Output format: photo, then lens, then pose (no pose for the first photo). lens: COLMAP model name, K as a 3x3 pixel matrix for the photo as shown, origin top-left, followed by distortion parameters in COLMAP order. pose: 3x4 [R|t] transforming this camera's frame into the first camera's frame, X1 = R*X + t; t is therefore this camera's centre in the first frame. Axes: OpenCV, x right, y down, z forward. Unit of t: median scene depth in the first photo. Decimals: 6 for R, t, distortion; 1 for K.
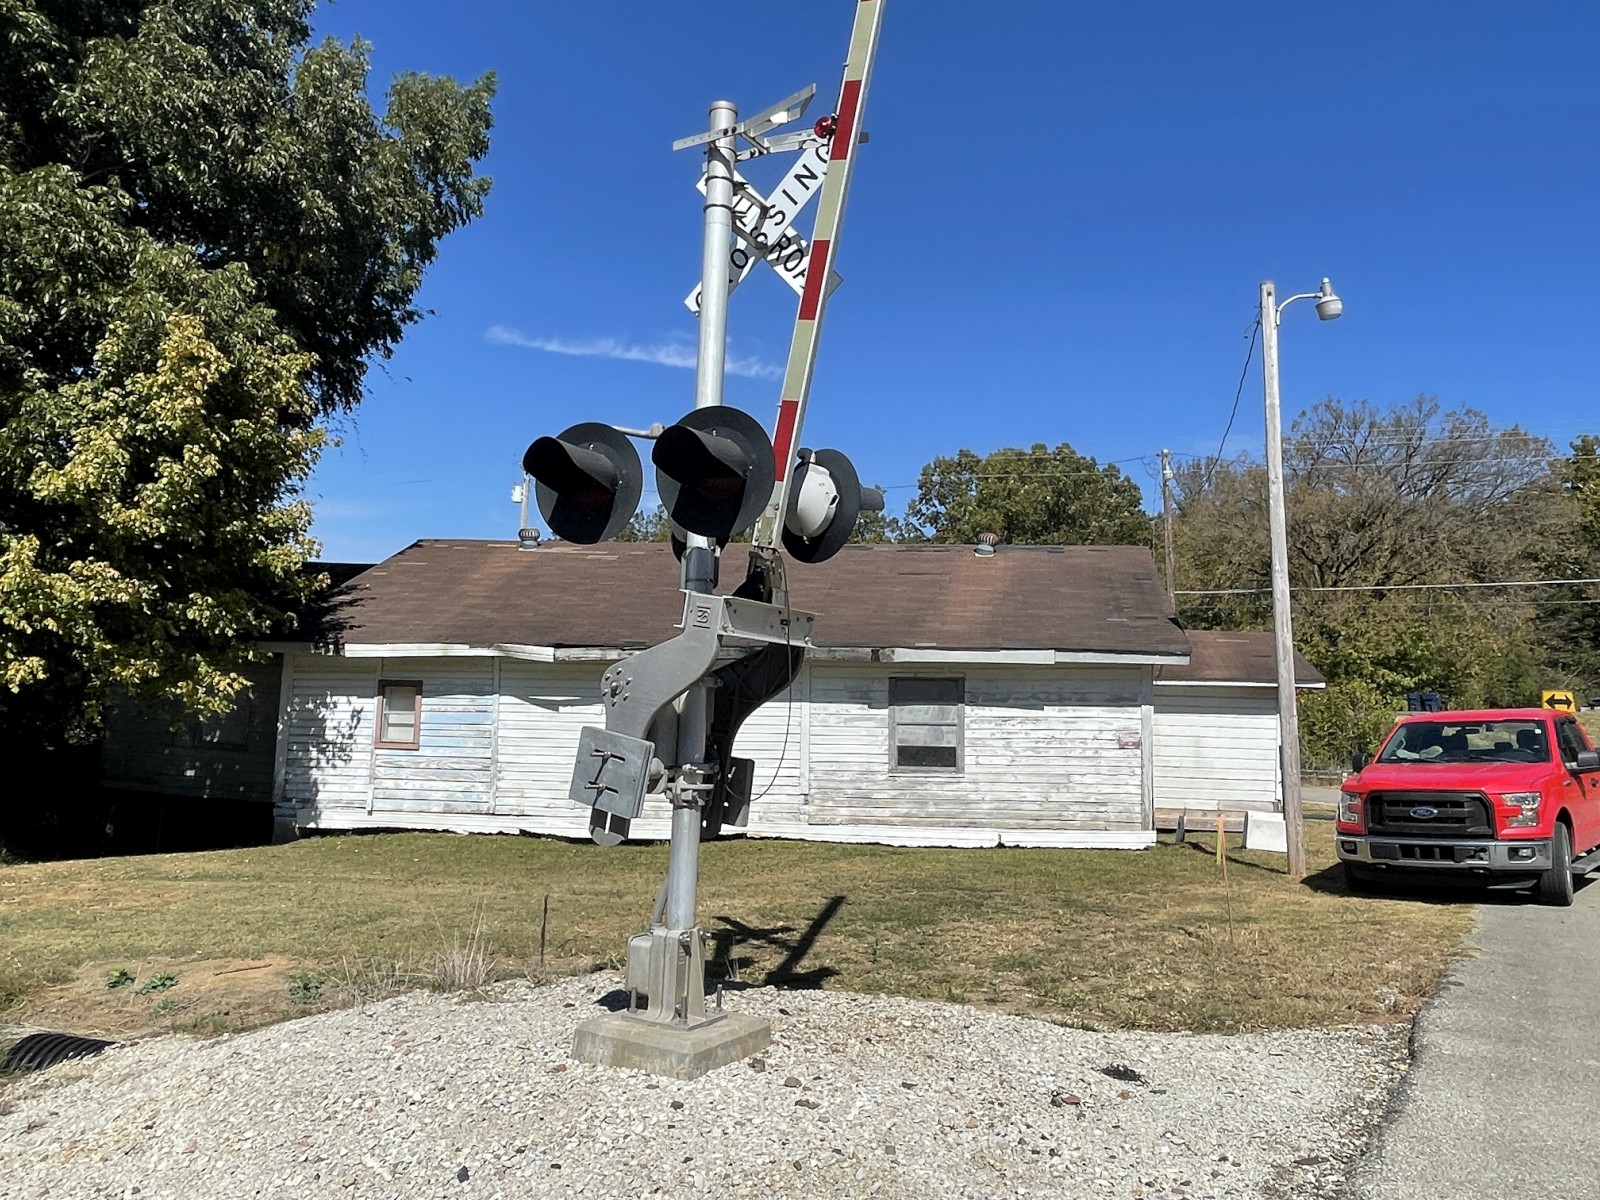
lens RADIAL K [[1183.6, 0, 832.4], [0, 1183.6, 597.0], [0, 0, 1]] dist [-0.003681, 0.001146]
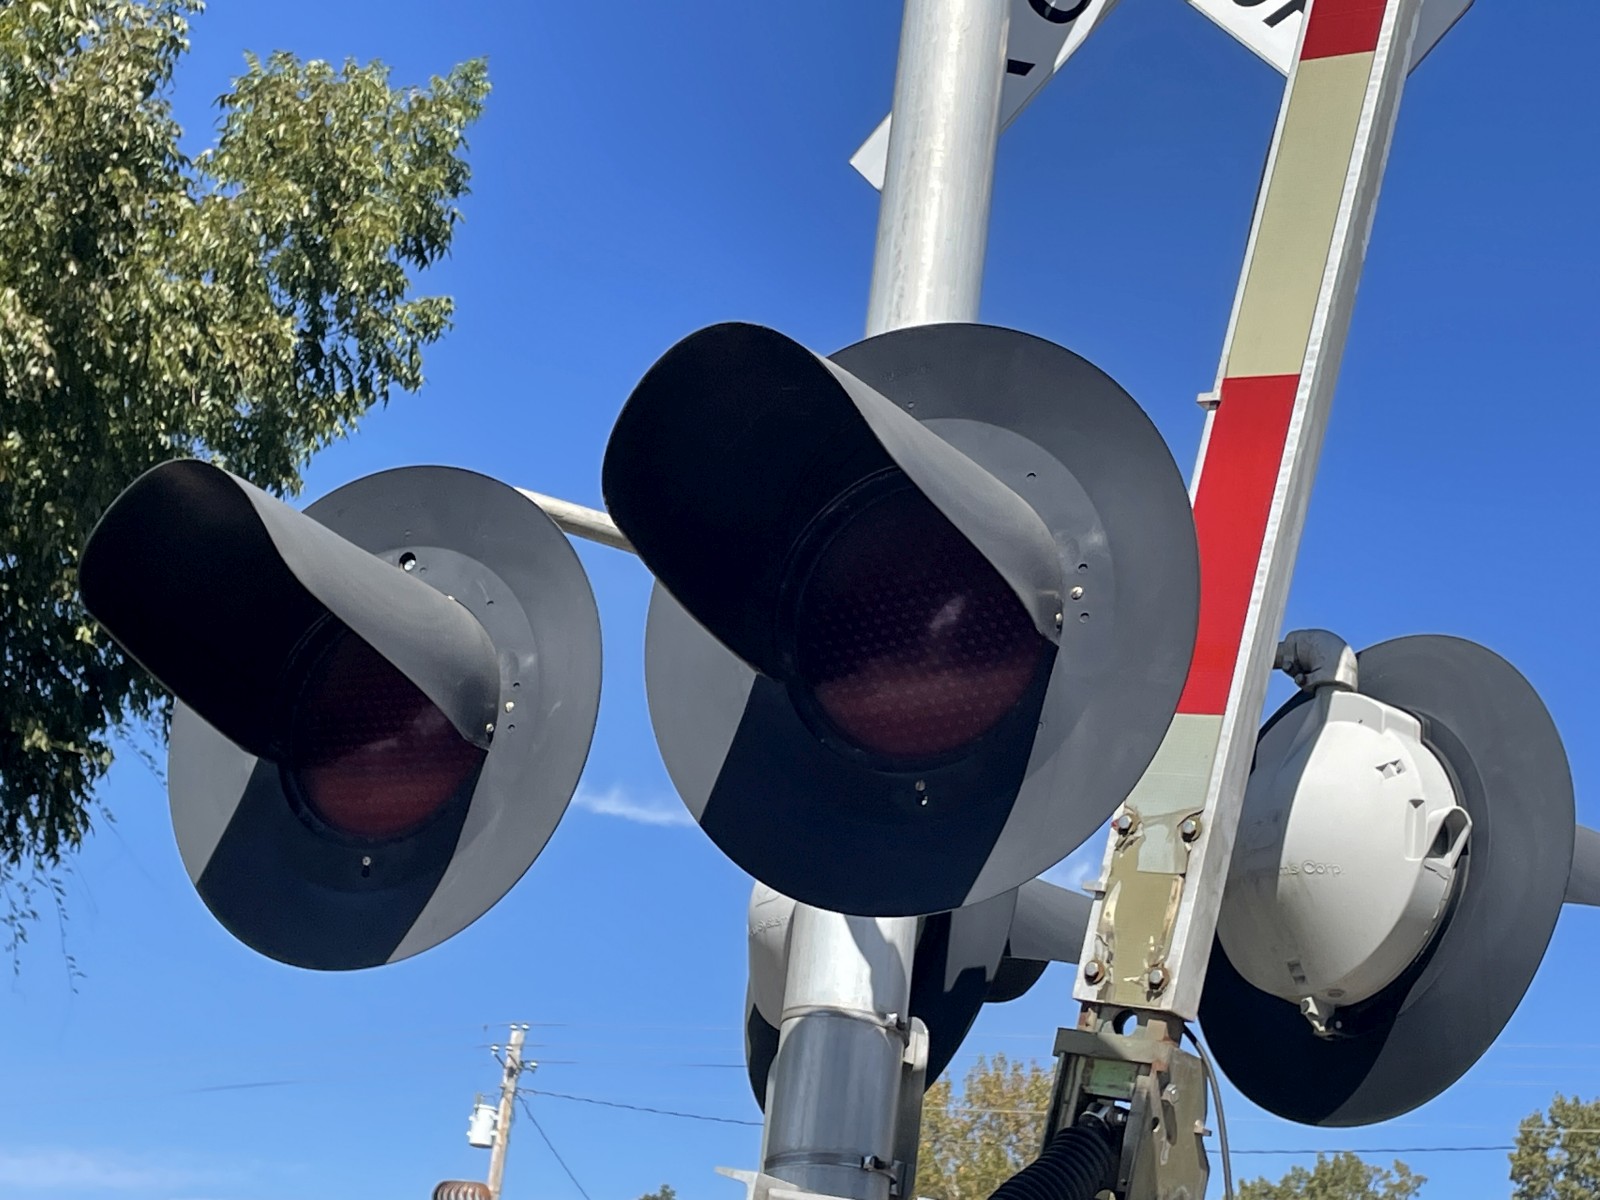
lens RADIAL K [[2821.5, 0, 800.0], [0, 2821.5, 600.0], [0, 0, 1]] dist [0.134212, -0.005841]
pose [[0.986733, 0.015557, -0.161605, -0.011274], [-0.060249, 0.959407, -0.275513, 0.010324], [0.150759, 0.281594, 0.947616, 0.157535]]
